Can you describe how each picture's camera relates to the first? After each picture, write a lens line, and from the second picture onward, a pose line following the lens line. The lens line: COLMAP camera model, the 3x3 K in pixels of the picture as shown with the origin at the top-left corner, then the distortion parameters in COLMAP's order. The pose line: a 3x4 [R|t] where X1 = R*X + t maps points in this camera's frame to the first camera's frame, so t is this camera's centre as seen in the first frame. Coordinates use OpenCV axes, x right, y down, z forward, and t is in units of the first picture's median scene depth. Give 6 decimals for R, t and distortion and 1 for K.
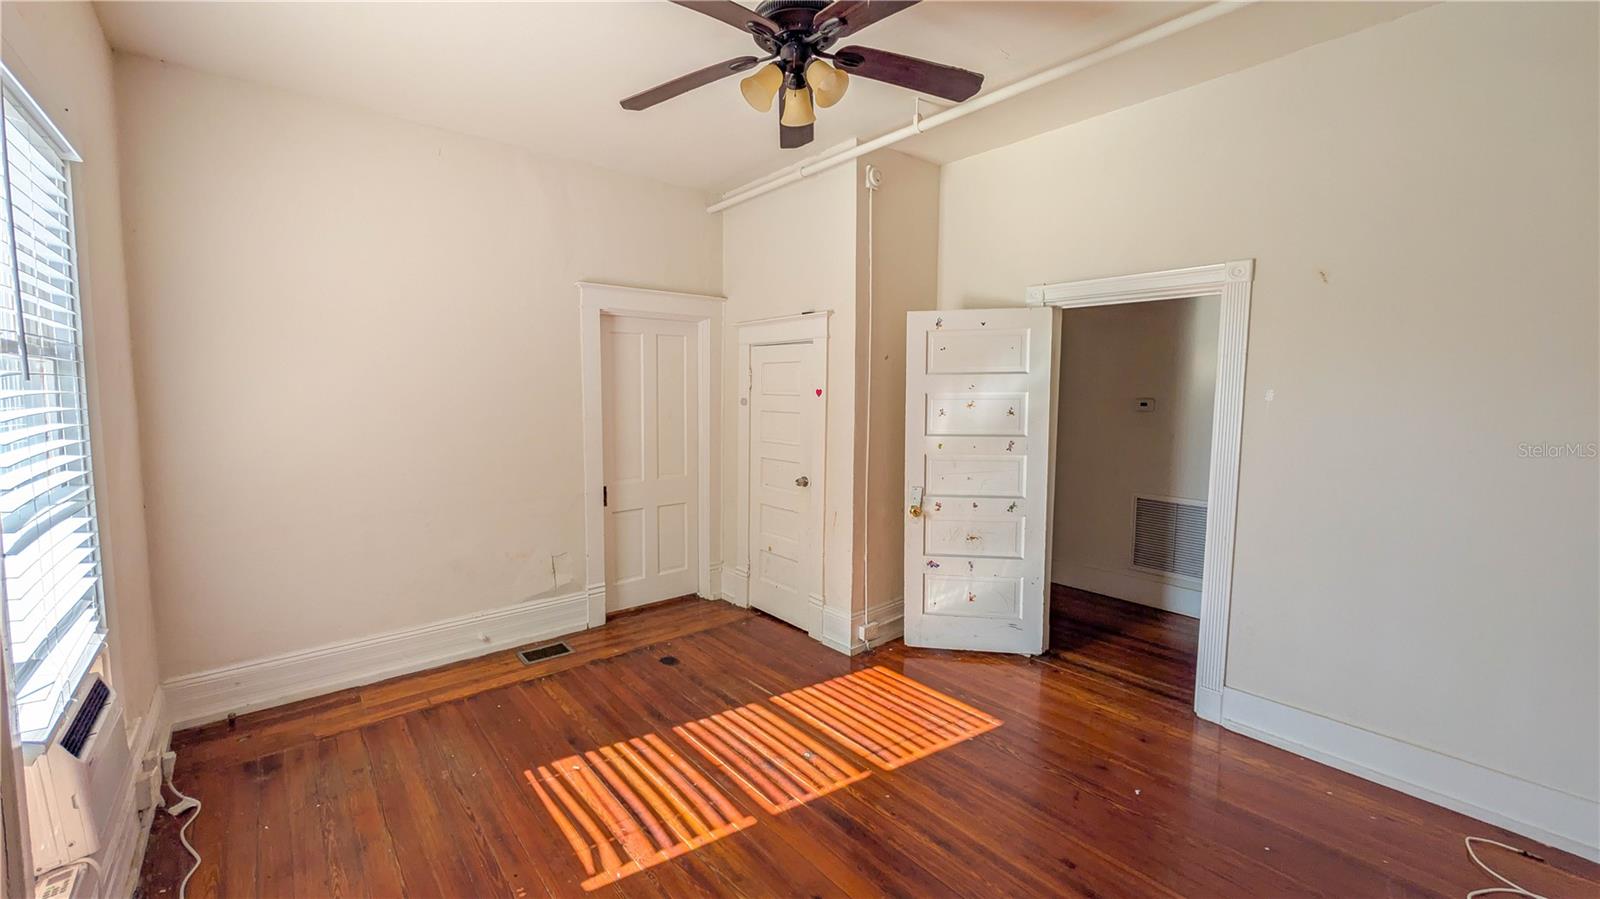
lens RADIAL K [[643.6, 0, 735.9], [0, 643.6, 436.9], [0, 0, 1]] dist [0.000886, 0.000127]
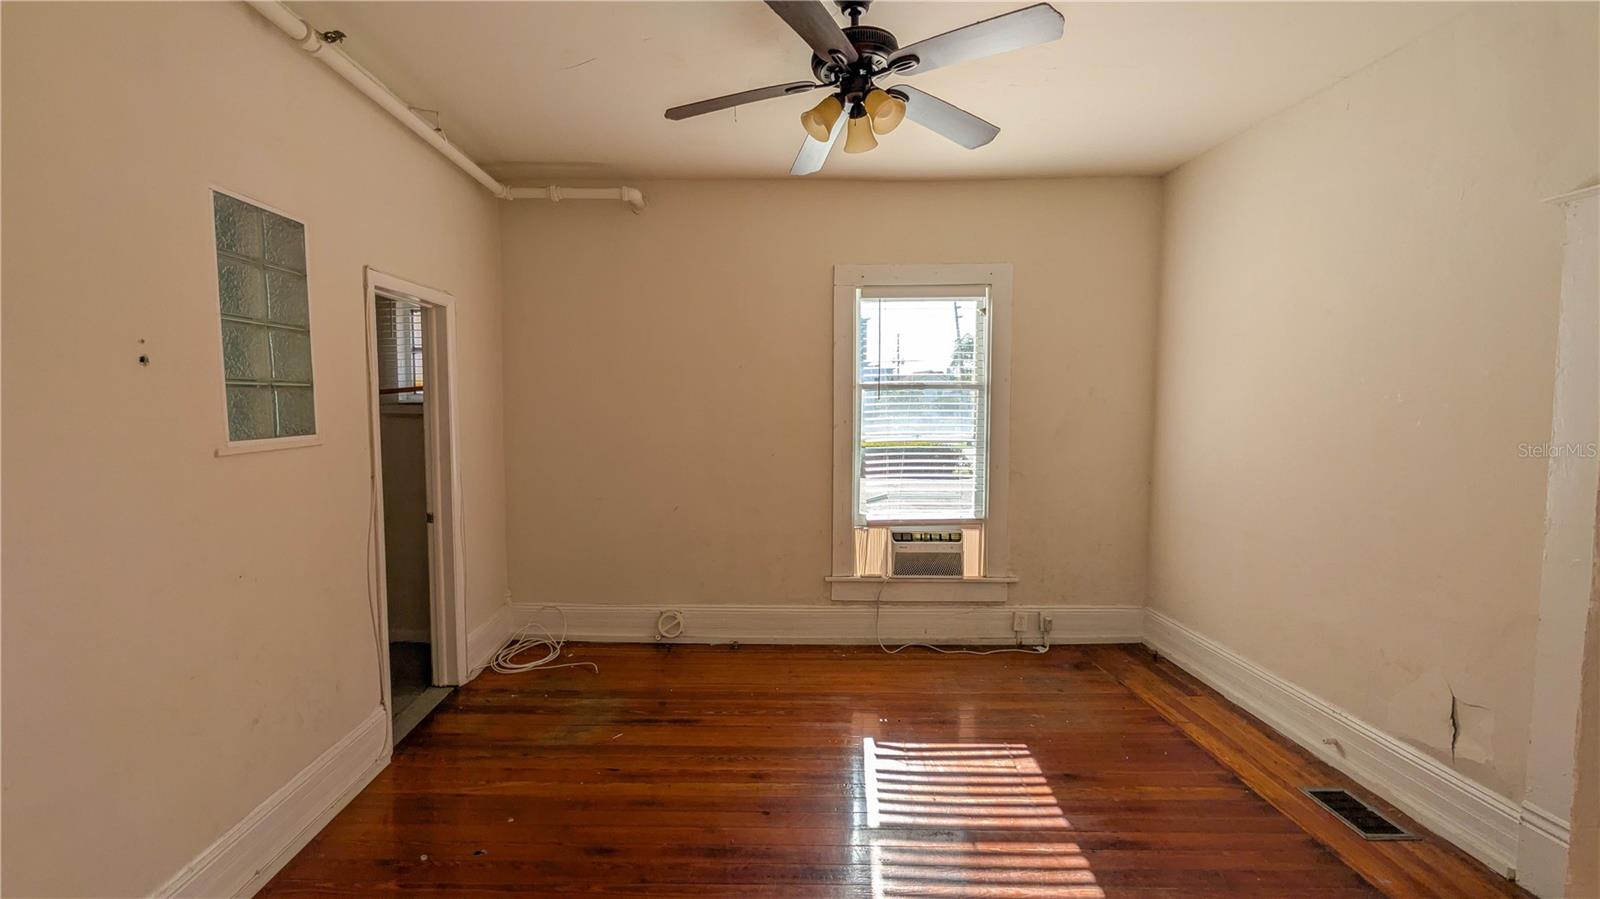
lens RADIAL K [[616.3, 0, 789.4], [0, 616.3, 451.1], [0, 0, 1]] dist [0.001599, 0.000645]
pose [[-0.583778, 0.052235, -0.810232, 0.650932], [-0.078749, 0.989581, 0.120536, -0.068231], [0.808086, 0.134171, -0.573582, 1.053954]]
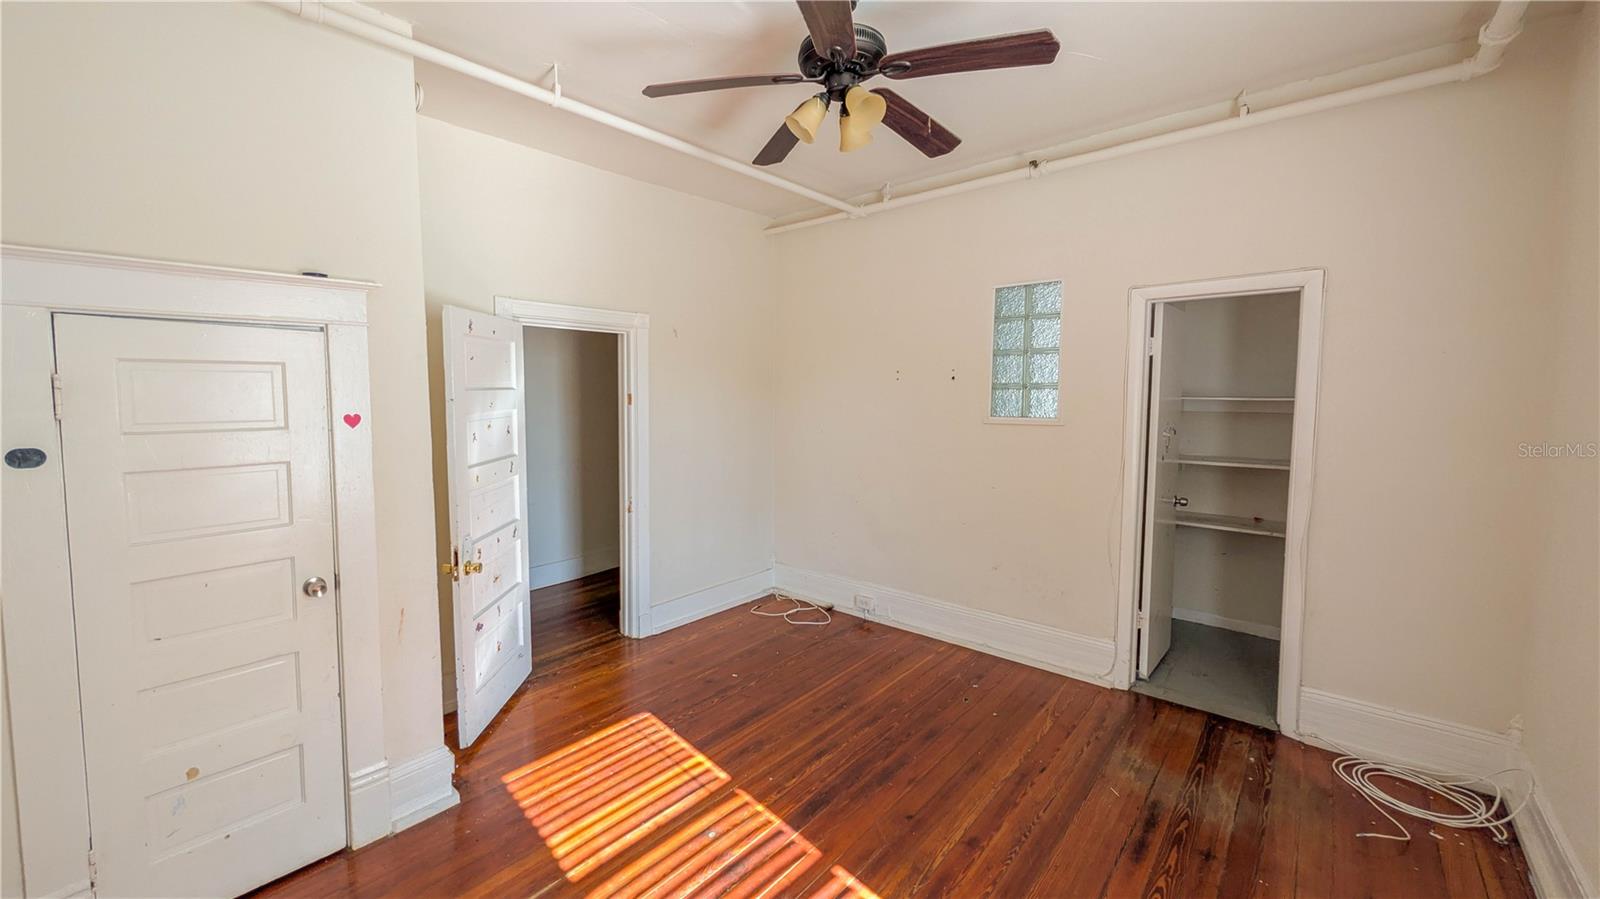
lens RADIAL K [[616.3, 0, 789.5], [0, 616.3, 439.3], [0, 0, 1]] dist [0.001599, 0.000645]
pose [[-0.208472, -0.076456, 0.975035, -0.604188], [0.083375, 0.991921, 0.095607, -0.089524], [-0.974468, 0.101225, -0.200413, 0.906827]]
